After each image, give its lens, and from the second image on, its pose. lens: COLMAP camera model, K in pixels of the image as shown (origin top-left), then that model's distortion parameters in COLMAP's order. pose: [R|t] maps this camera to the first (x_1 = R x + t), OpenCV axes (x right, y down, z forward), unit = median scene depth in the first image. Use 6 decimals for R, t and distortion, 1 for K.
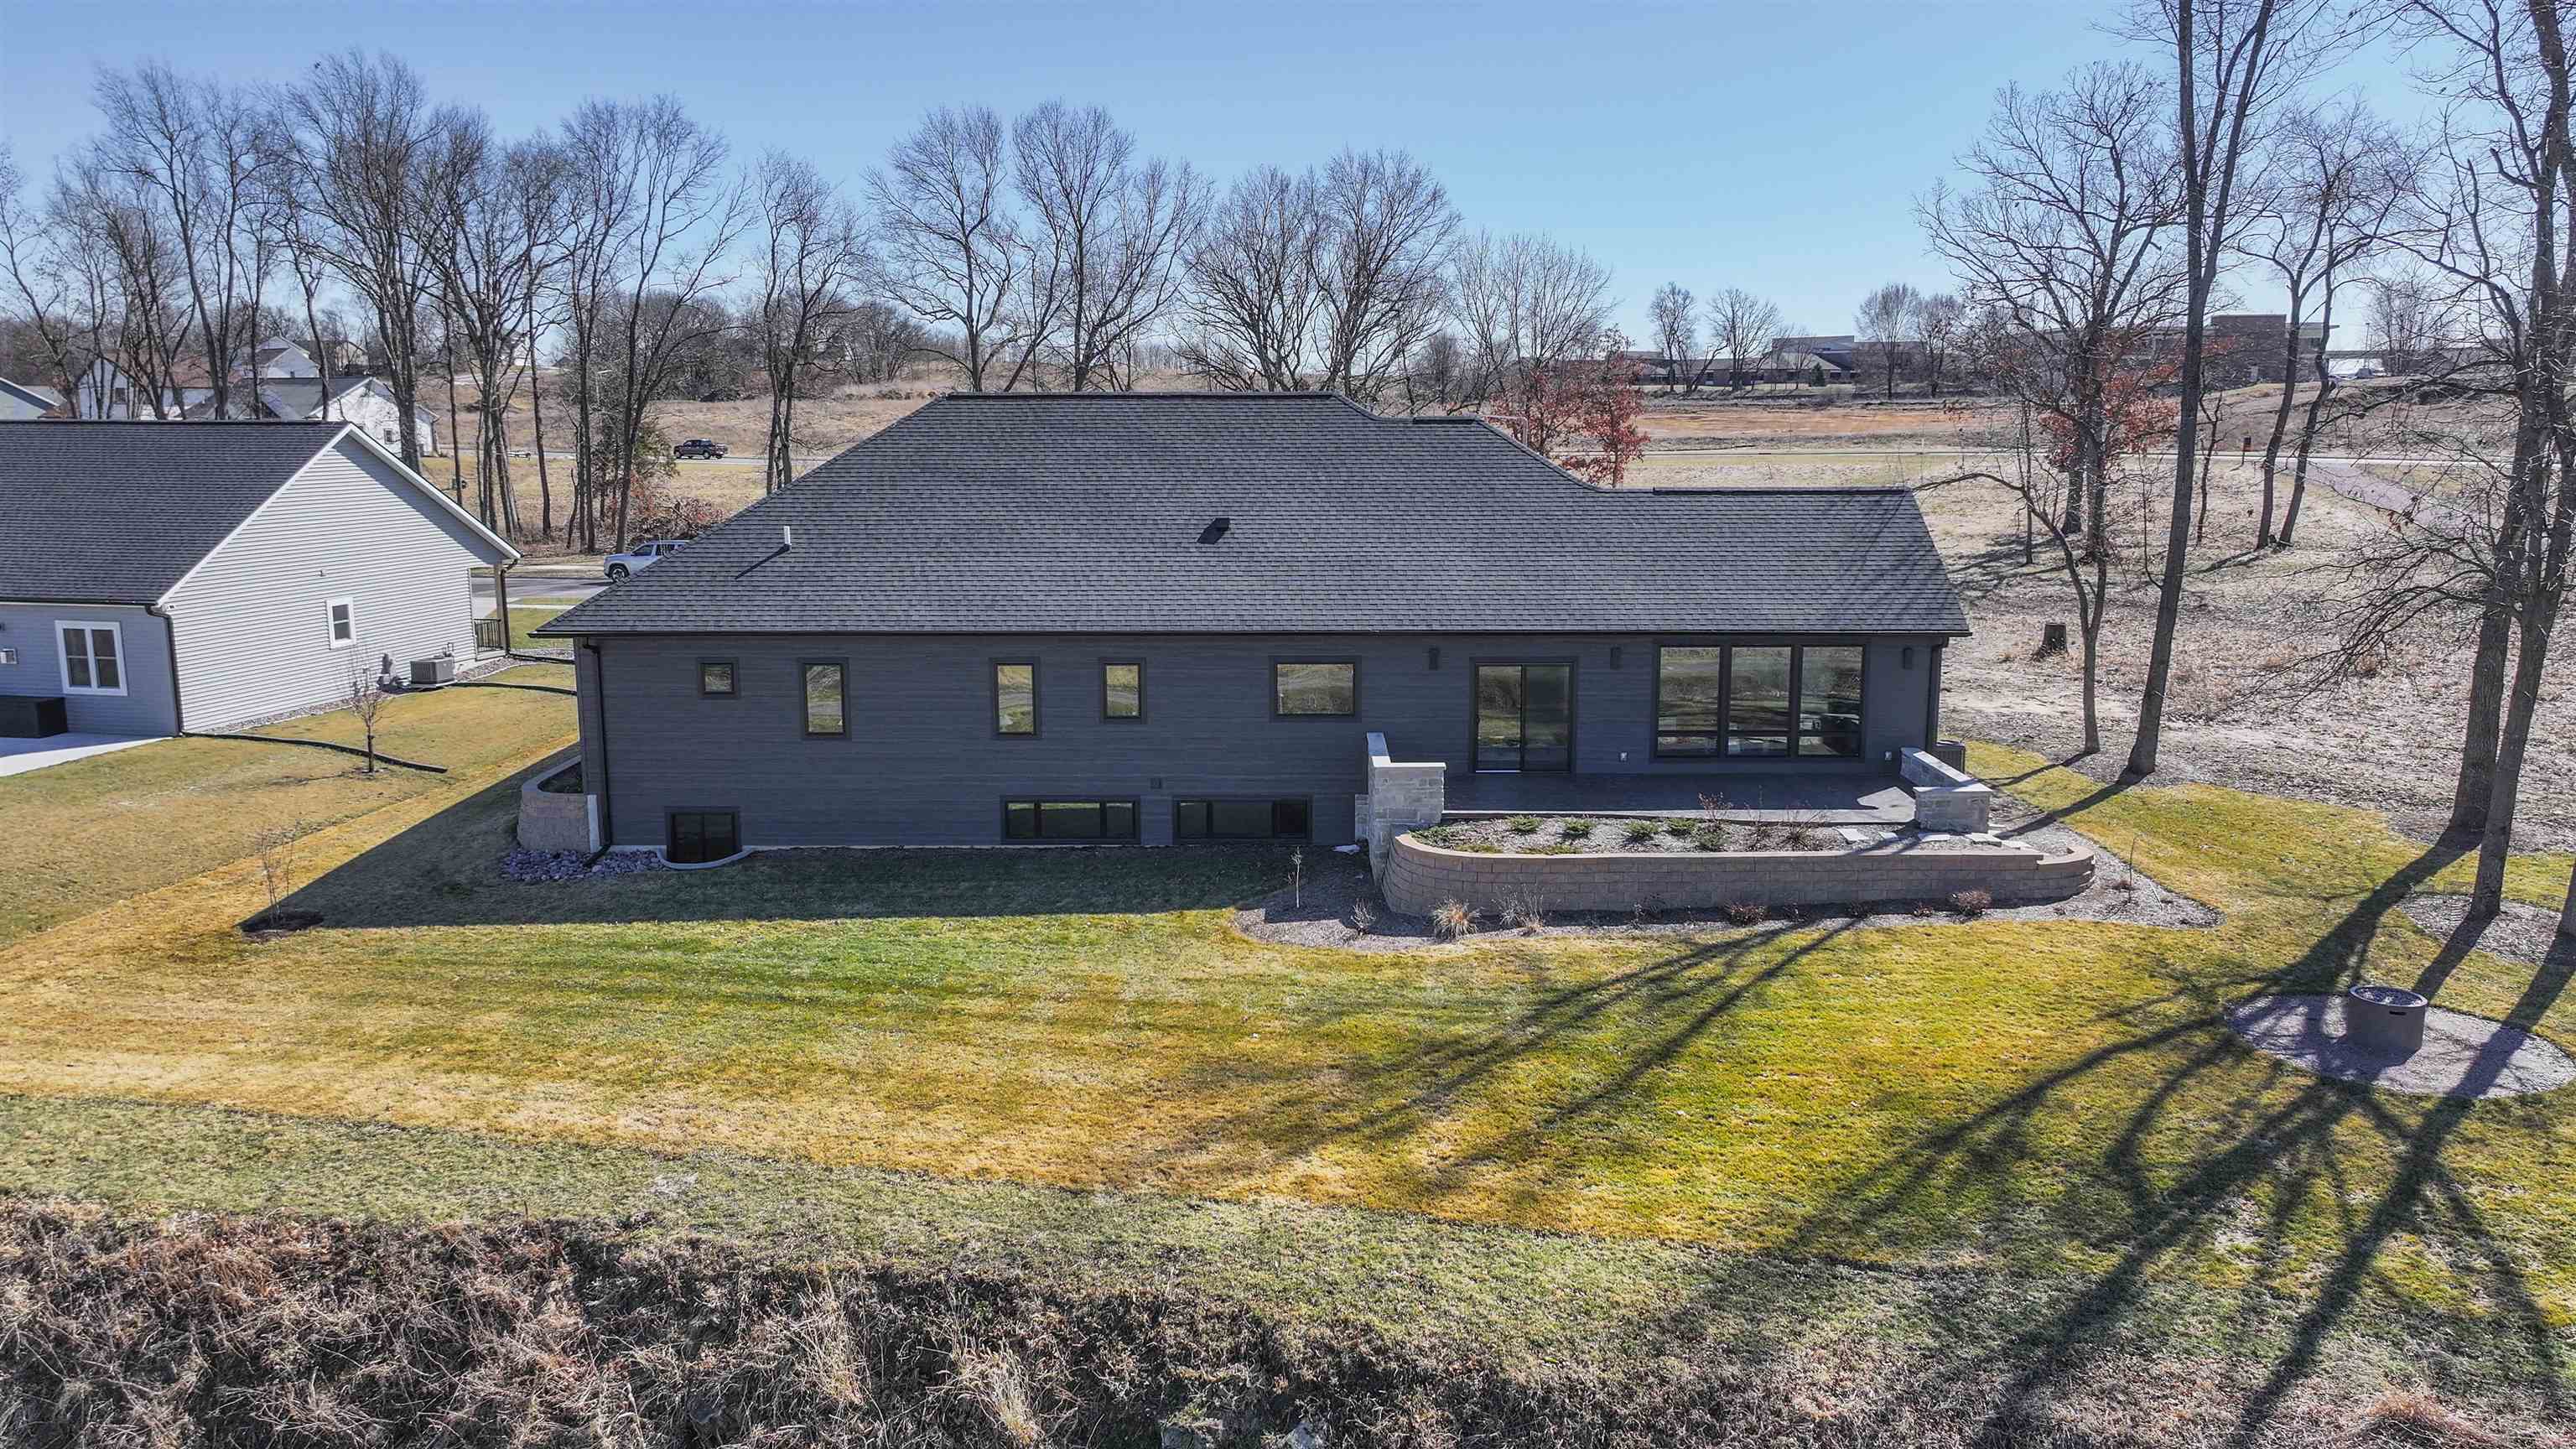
lens RADIAL K [[1792.3, 0, 1288.0], [0, 1792.3, 724.5], [0, 0, 1]] dist [0.003096, 0.001179]
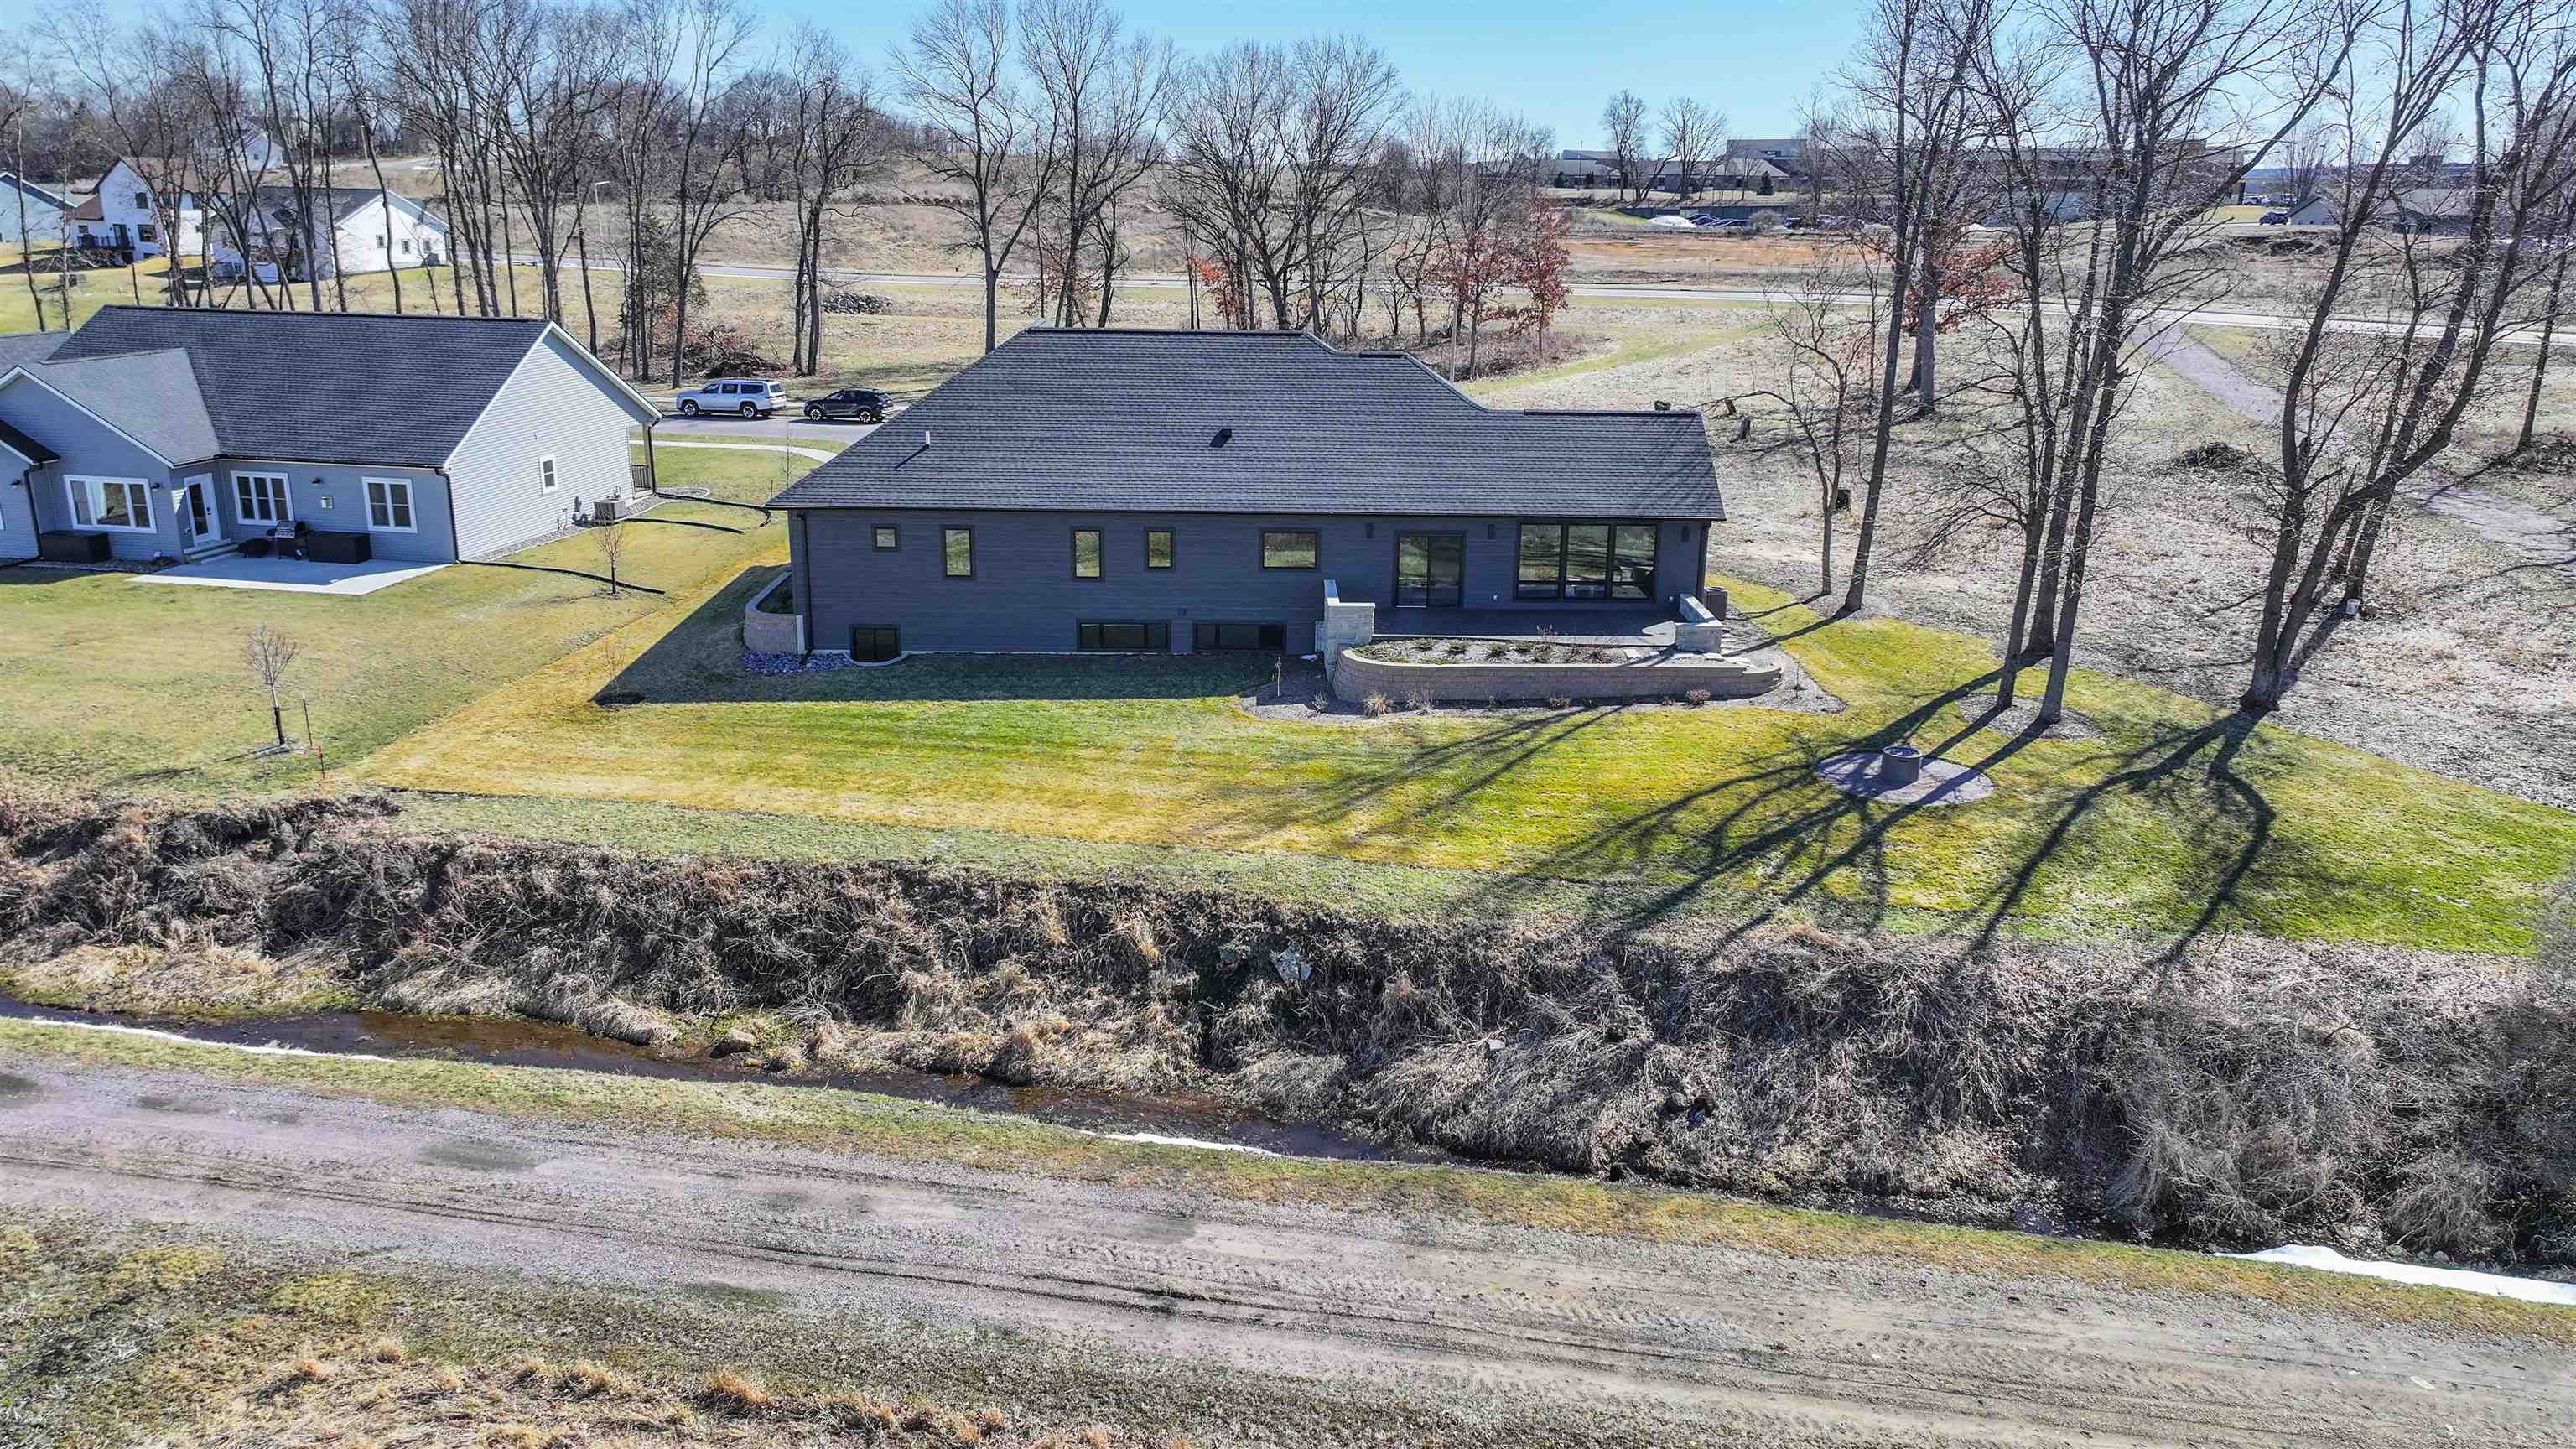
lens RADIAL K [[1792.3, 0, 1288.0], [0, 1792.3, 724.5], [0, 0, 1]] dist [0.003096, 0.001179]
pose [[0.999580, 0.009425, 0.027399, -0.030456], [-0.012588, 0.992974, 0.117660, -0.060594], [-0.026098, -0.117955, 0.992676, -0.587521]]
